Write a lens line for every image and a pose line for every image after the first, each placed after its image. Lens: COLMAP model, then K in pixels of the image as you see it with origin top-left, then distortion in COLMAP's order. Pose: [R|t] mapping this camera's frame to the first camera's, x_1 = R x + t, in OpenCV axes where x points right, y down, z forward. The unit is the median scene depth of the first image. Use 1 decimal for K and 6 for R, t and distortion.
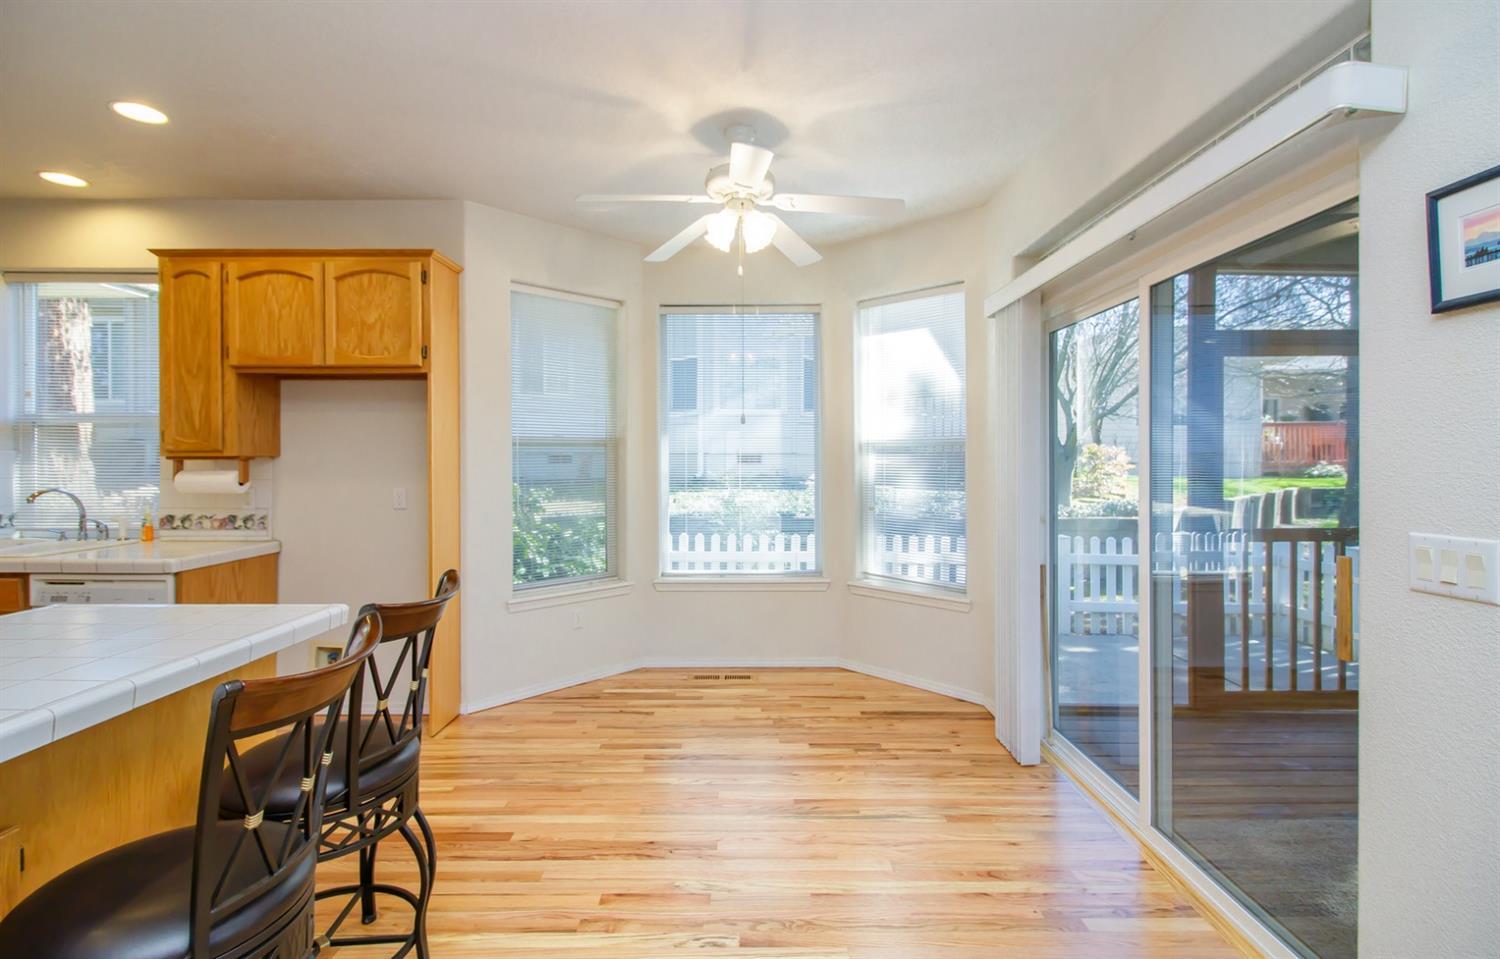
lens RADIAL K [[643.6, 0, 725.7], [0, 643.6, 460.6], [0, 0, 1]] dist [-0.000657, -0.000144]
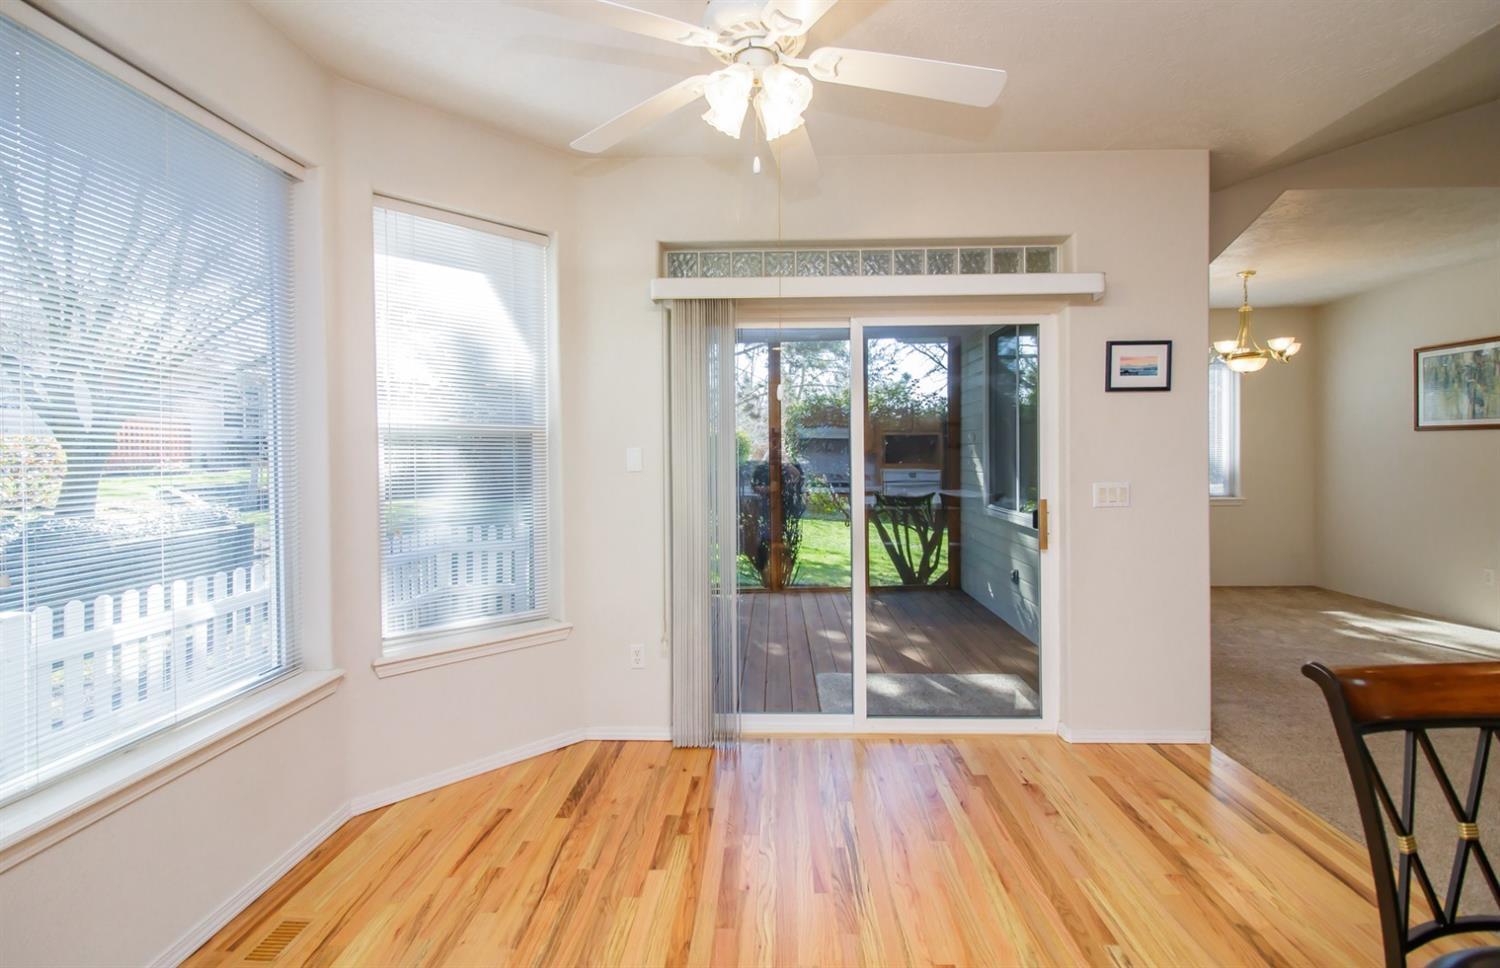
lens RADIAL K [[698.5, 0, 752.8], [0, 698.5, 459.2], [0, 0, 1]] dist [0.001915, 0.000199]
pose [[0.033507, -0.013371, 0.999349, -0.490123], [0.006041, 0.999895, 0.013176, -0.005274], [-0.999420, 0.005595, 0.033584, 0.699997]]
